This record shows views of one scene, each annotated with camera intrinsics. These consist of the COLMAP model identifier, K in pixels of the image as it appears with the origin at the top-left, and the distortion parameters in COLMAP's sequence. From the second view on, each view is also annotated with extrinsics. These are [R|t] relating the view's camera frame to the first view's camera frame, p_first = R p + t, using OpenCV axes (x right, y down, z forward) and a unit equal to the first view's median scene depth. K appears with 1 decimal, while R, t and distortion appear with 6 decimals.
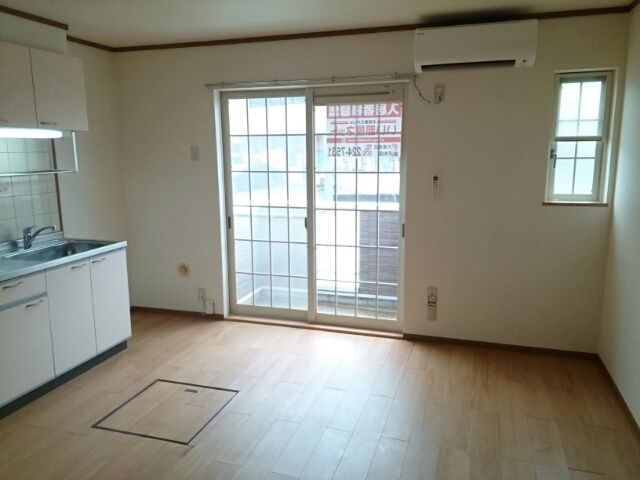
lens RADIAL K [[497.0, 0, 320.0], [0, 497.0, 240.0], [0, 0, 1]] dist [0.105991, -0.115565]
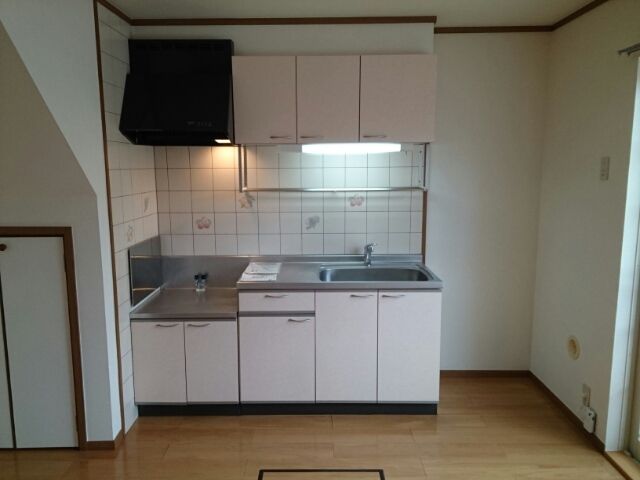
lens RADIAL K [[497.0, 0, 320.0], [0, 497.0, 240.0], [0, 0, 1]] dist [0.105991, -0.115565]
pose [[0.299514, 0.153373, -0.941684, 0.291591], [-0.166681, 0.980228, 0.106636, -0.117530], [0.939419, 0.125022, 0.319156, 0.601282]]
